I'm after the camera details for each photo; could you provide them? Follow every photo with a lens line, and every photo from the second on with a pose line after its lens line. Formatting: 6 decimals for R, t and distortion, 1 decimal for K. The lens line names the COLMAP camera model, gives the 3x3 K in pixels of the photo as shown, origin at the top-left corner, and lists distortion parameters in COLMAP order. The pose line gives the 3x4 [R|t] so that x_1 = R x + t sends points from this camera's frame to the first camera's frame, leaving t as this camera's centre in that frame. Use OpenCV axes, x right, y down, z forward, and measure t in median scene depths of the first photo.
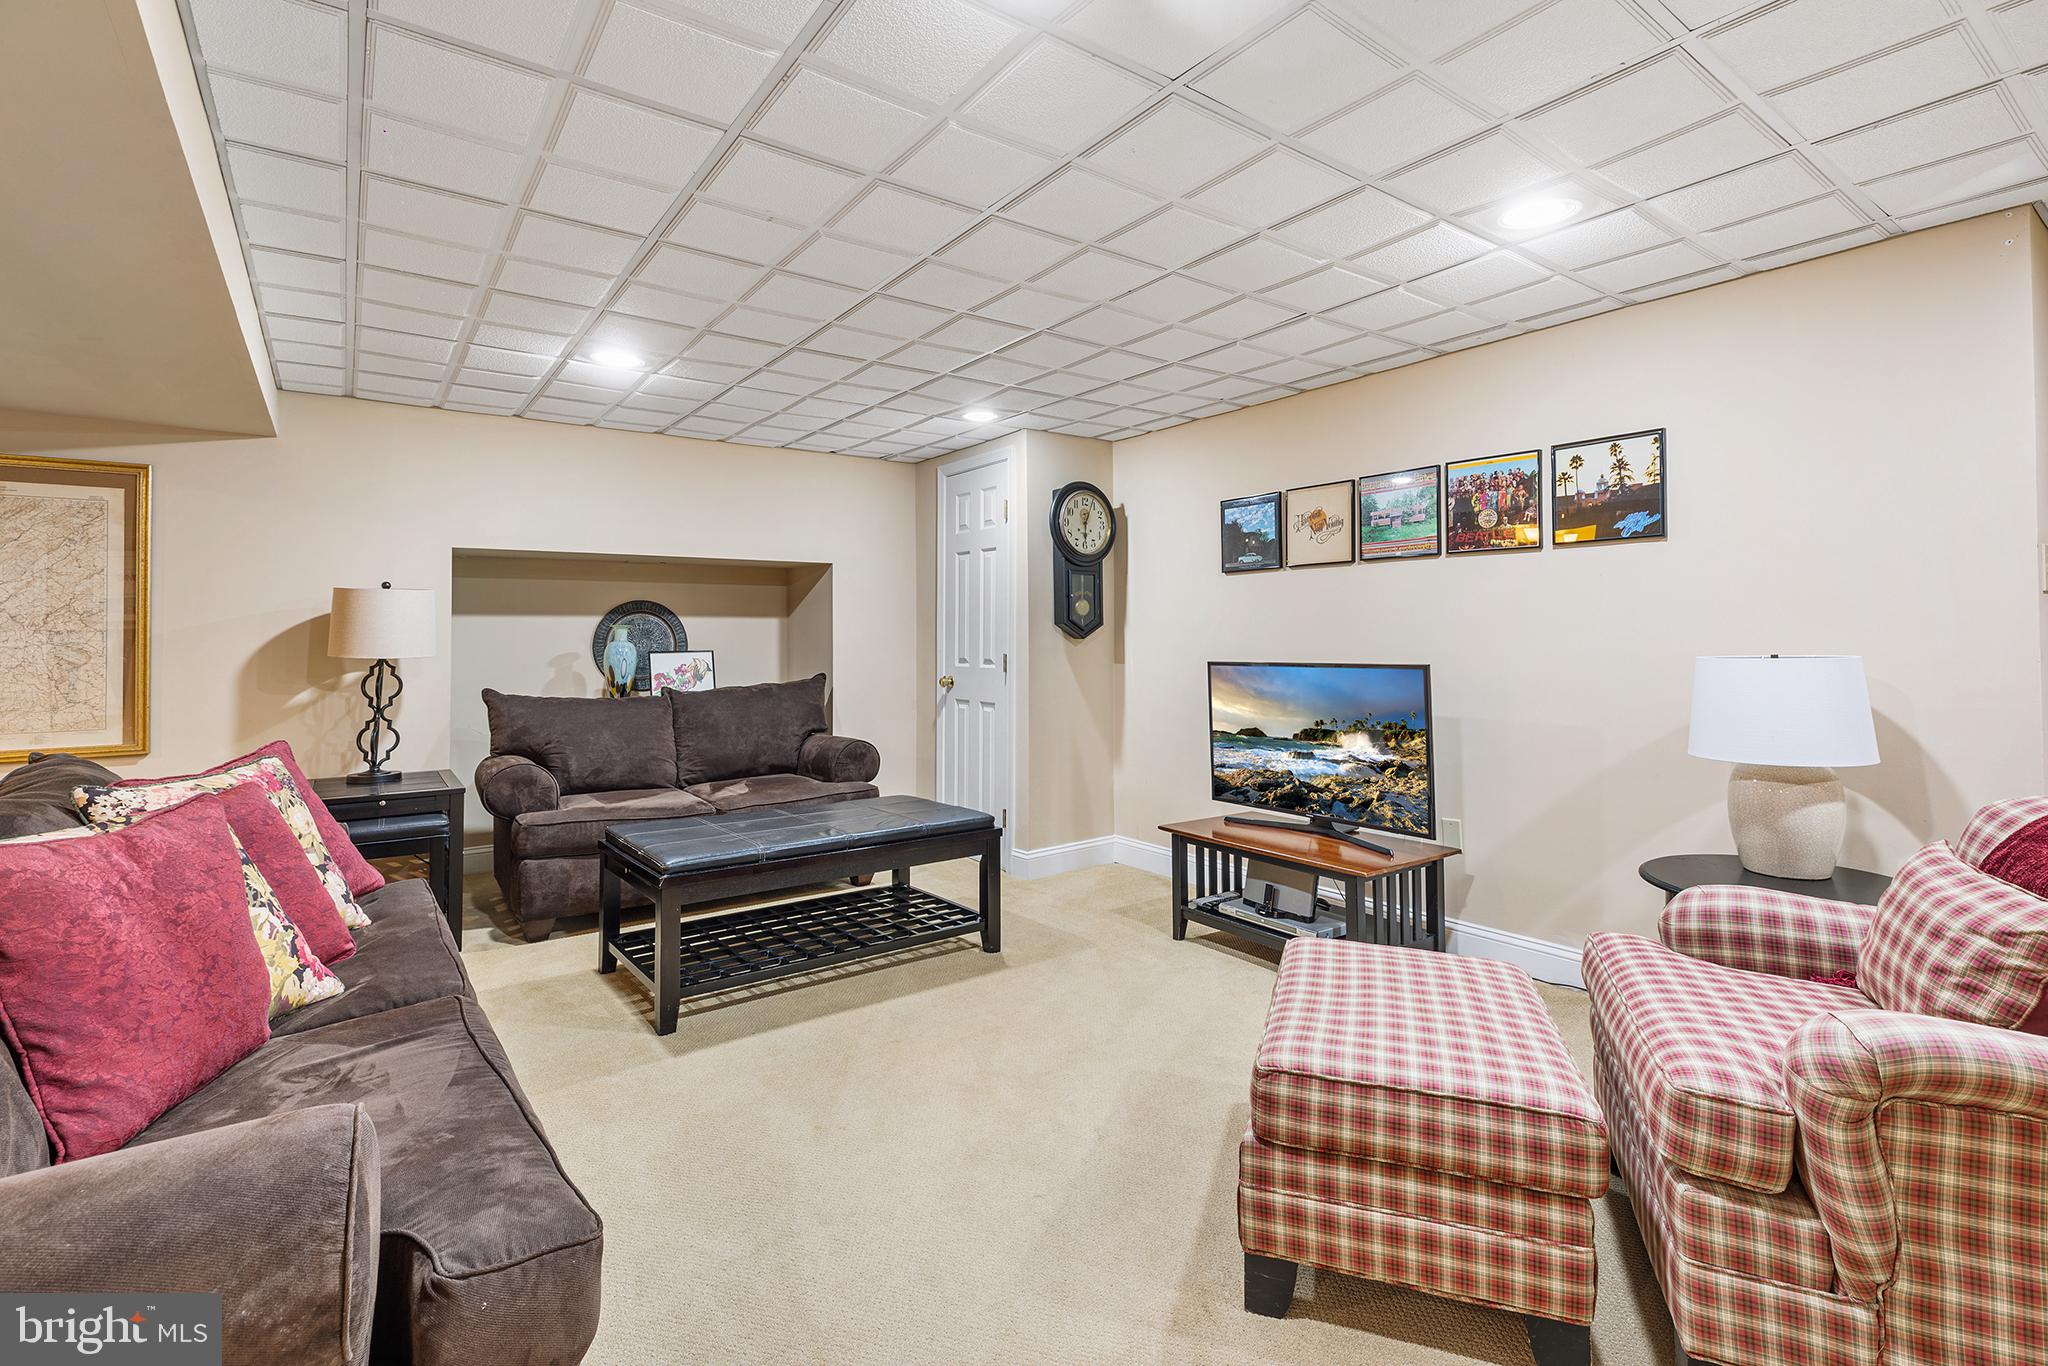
lens RADIAL K [[938.3, 0, 1028.7], [0, 938.3, 620.6], [0, 0, 1]] dist [-0.000872, -0.000180]
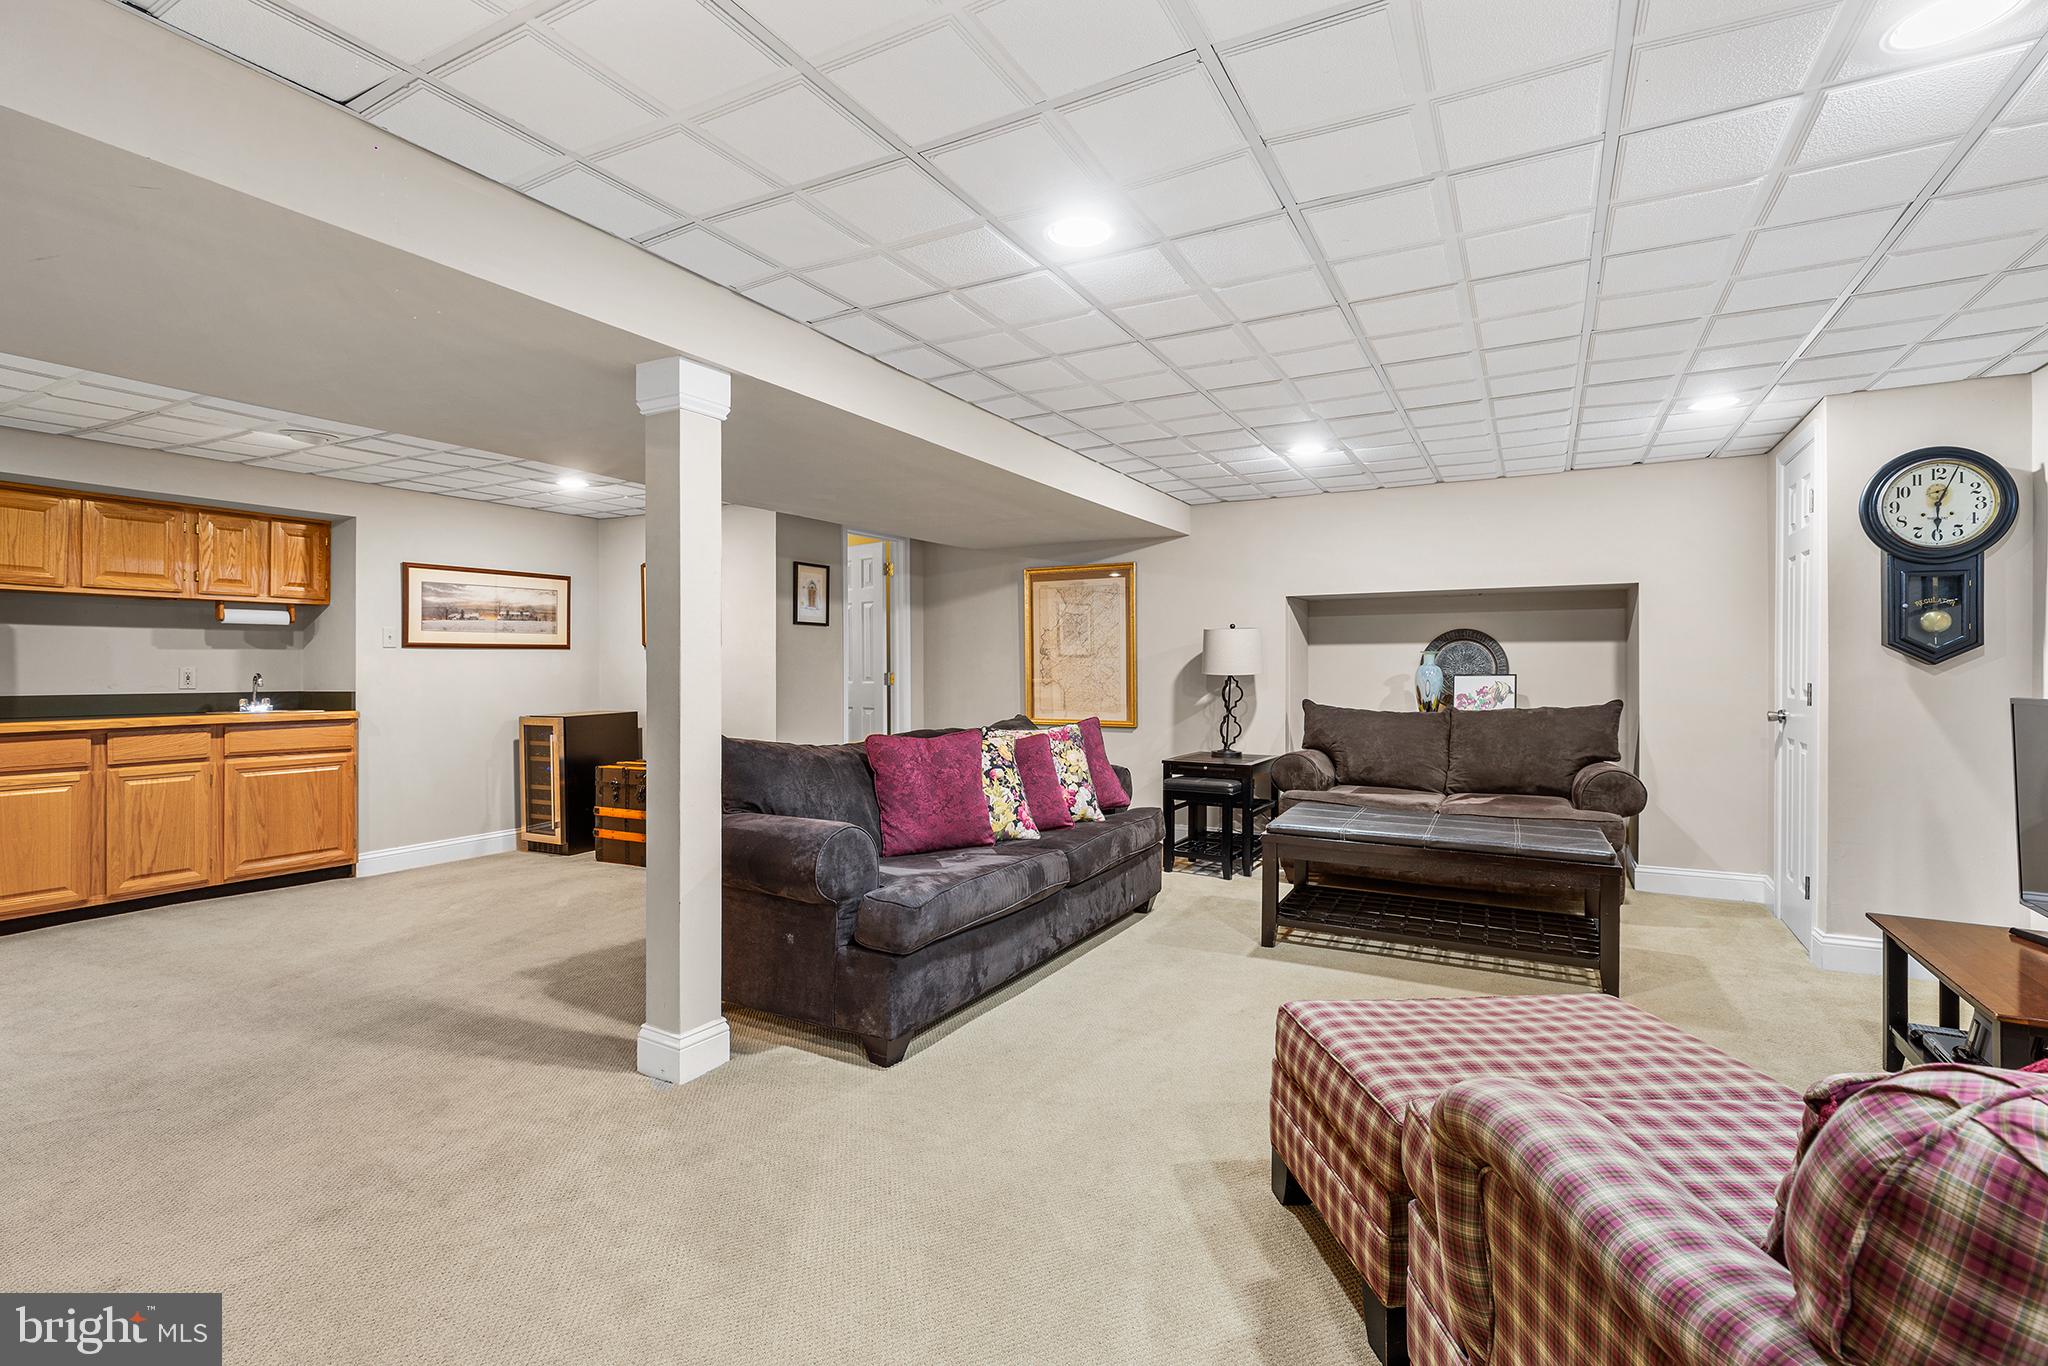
lens RADIAL K [[933.3, 0, 1024.4], [0, 933.3, 671.3], [0, 0, 1]] dist [-0.000081, -0.000355]
pose [[0.420806, 0.011243, -0.907081, 0.425047], [0.012836, 0.999749, 0.018346, 0.002344], [0.907060, -0.019363, 0.420556, 0.062237]]
